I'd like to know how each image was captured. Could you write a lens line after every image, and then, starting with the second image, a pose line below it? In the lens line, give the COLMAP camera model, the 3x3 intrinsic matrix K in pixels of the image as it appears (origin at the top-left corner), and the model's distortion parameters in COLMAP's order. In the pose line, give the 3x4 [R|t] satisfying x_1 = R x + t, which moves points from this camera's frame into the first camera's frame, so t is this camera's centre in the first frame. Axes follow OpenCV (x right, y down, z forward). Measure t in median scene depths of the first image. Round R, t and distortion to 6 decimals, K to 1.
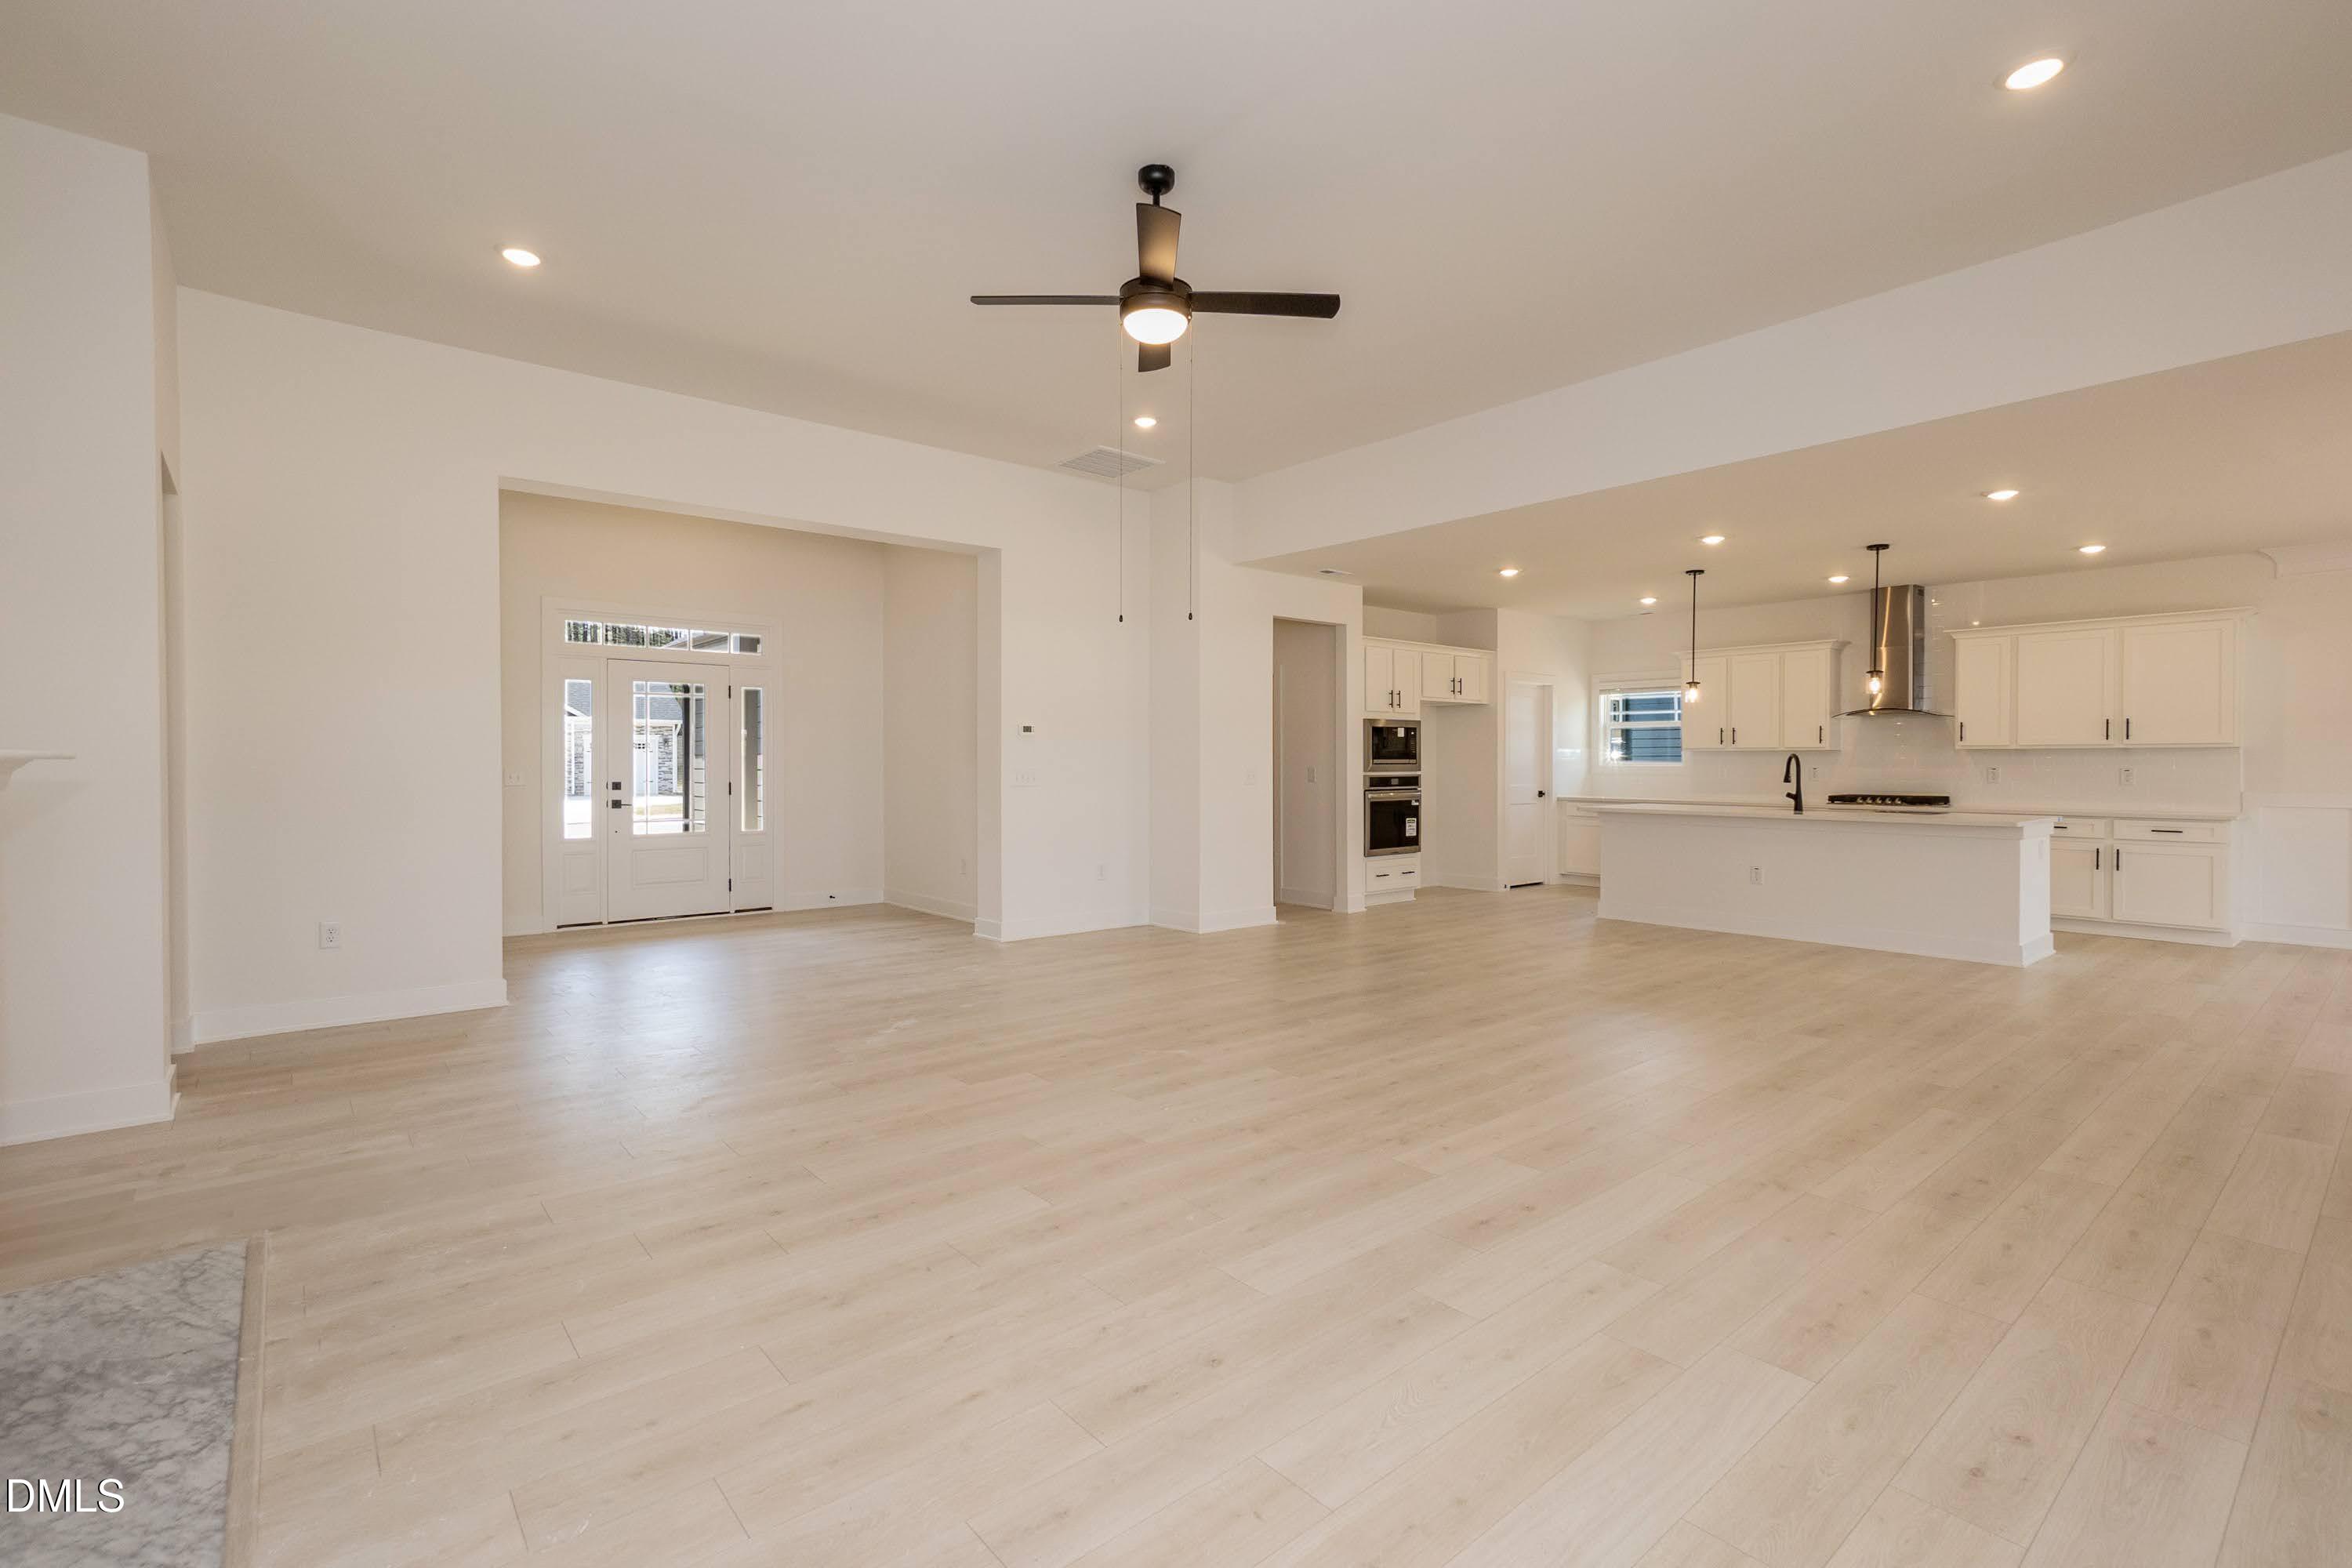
lens RADIAL K [[1066.2, 0, 1175.8], [0, 1066.2, 780.5], [0, 0, 1]] dist [0.003392, 0.000623]
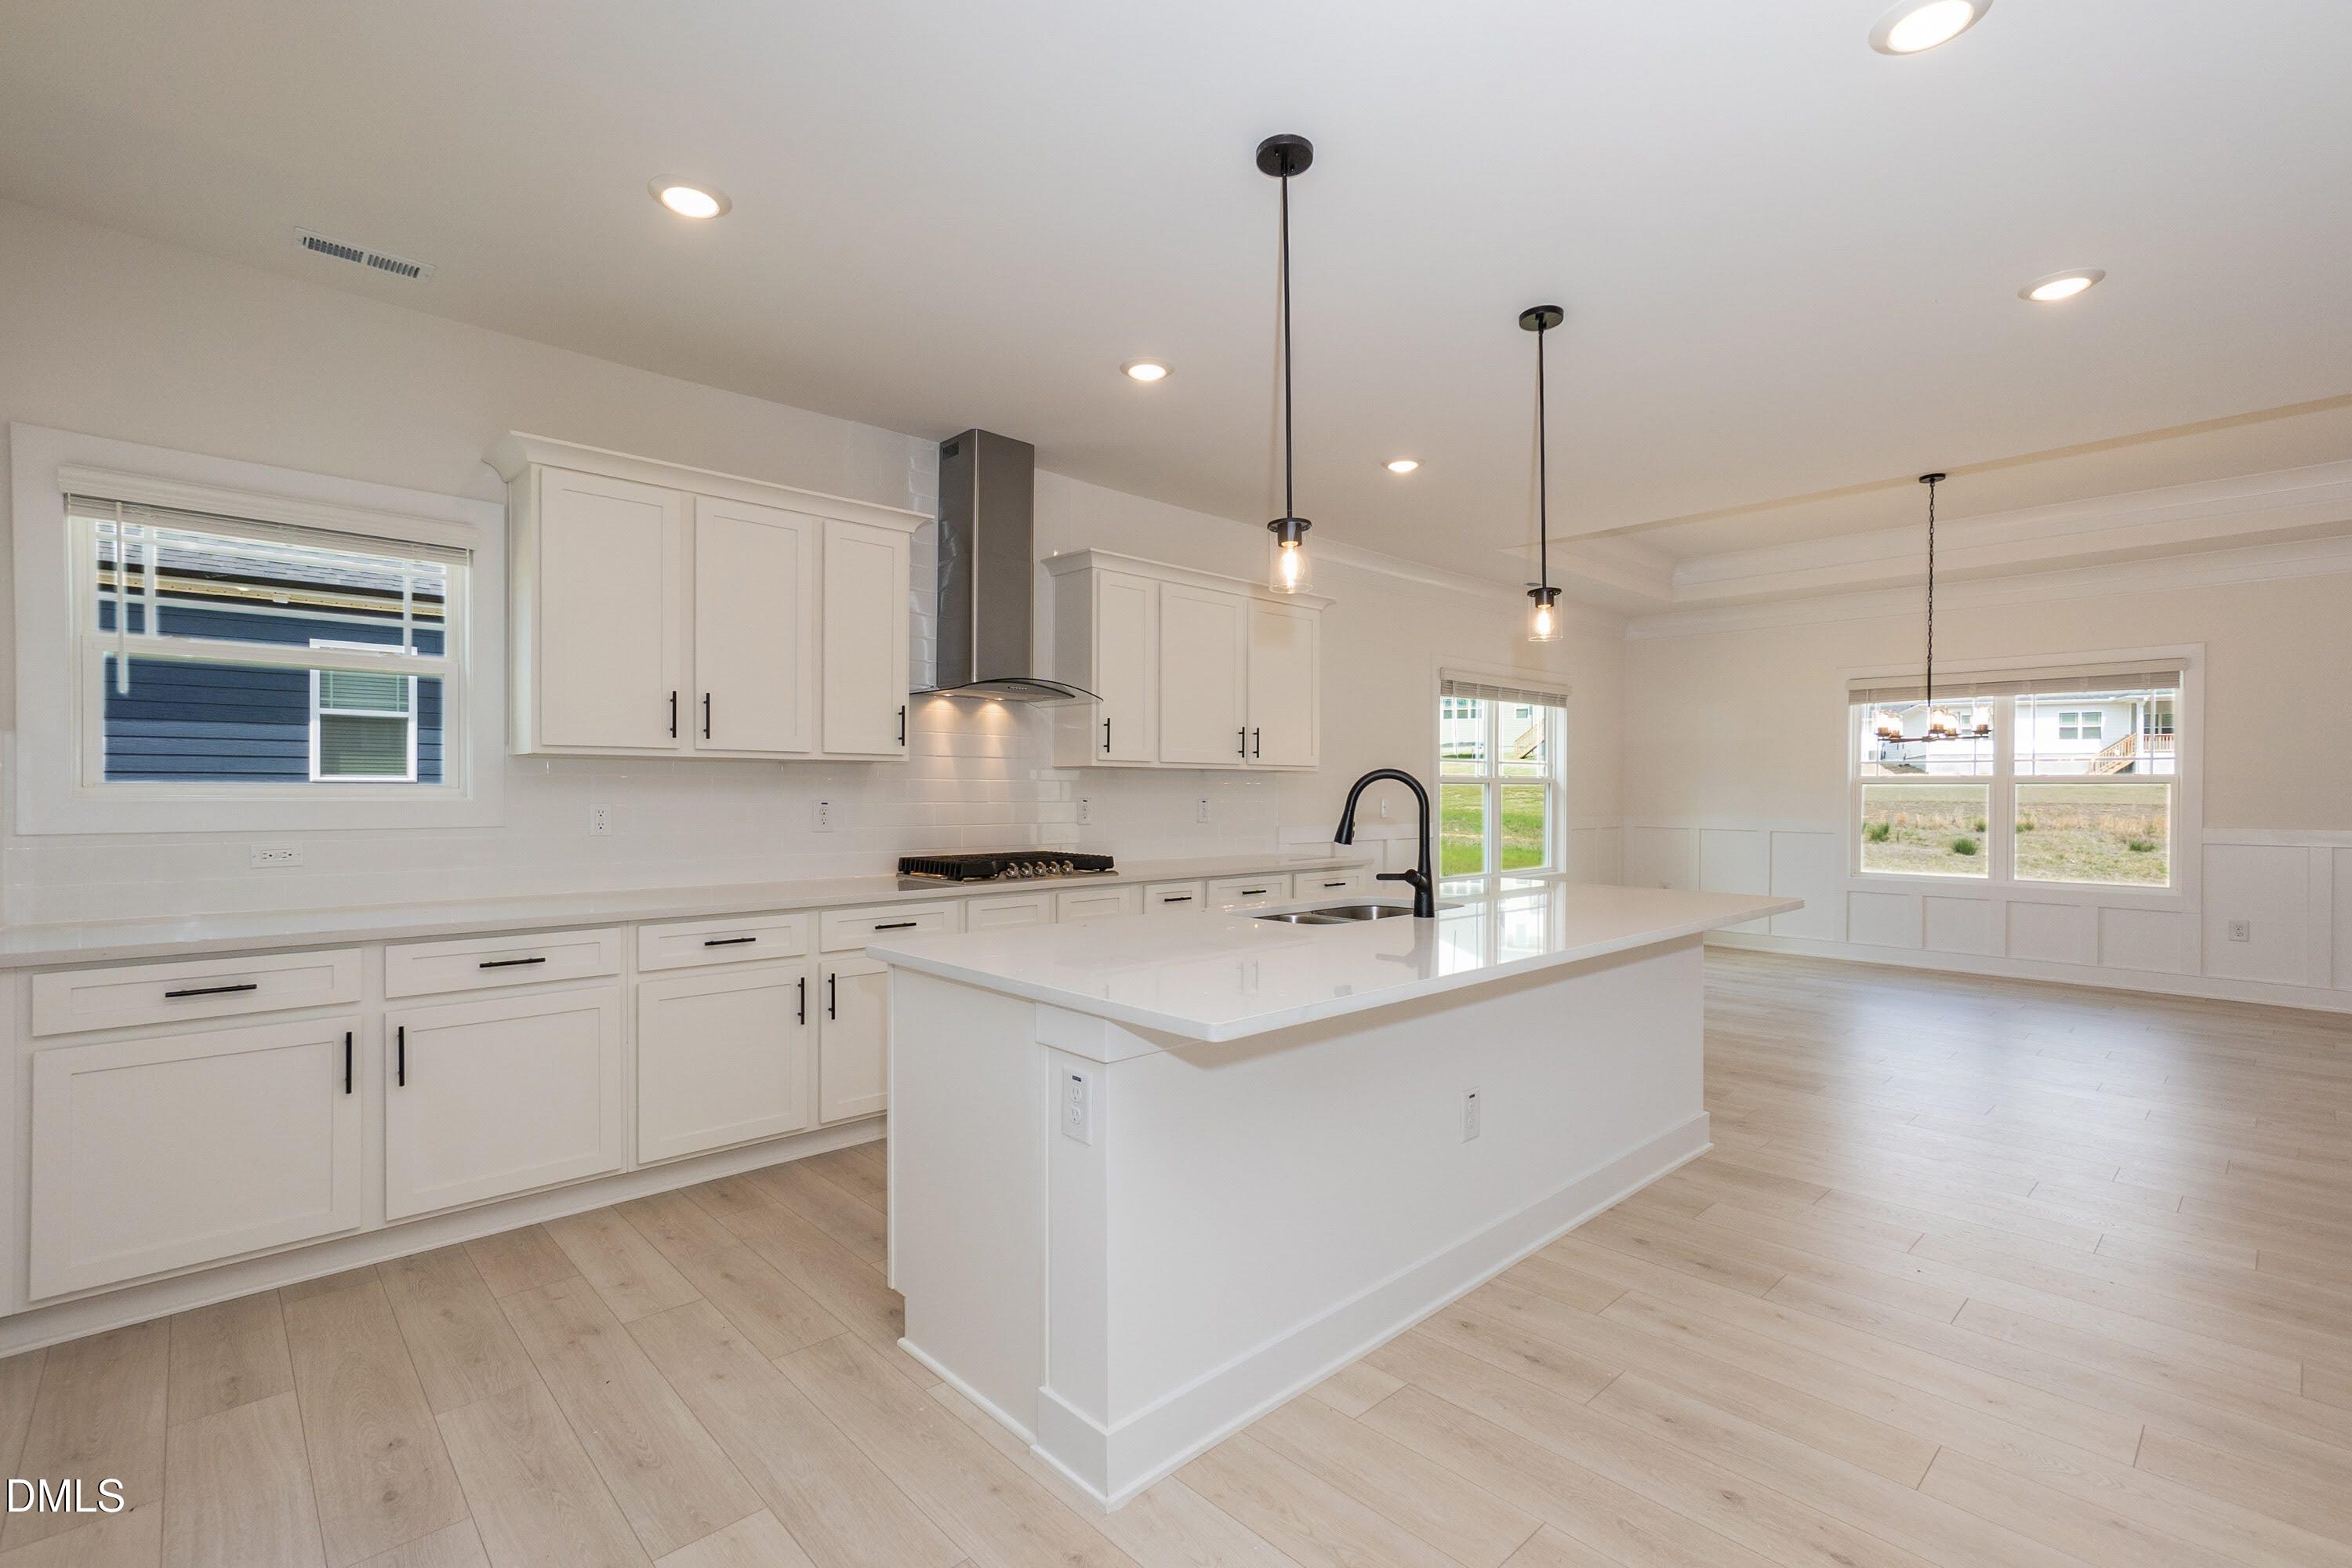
lens RADIAL K [[1072.7, 0, 1183.2], [0, 1072.7, 773.9], [0, 0, 1]] dist [0.022696, -0.000070]
pose [[-0.051290, 0.014815, 0.998574, 0.161817], [0.015022, 0.999788, -0.014061, -0.015832], [-0.998571, 0.014280, -0.051502, 0.931515]]
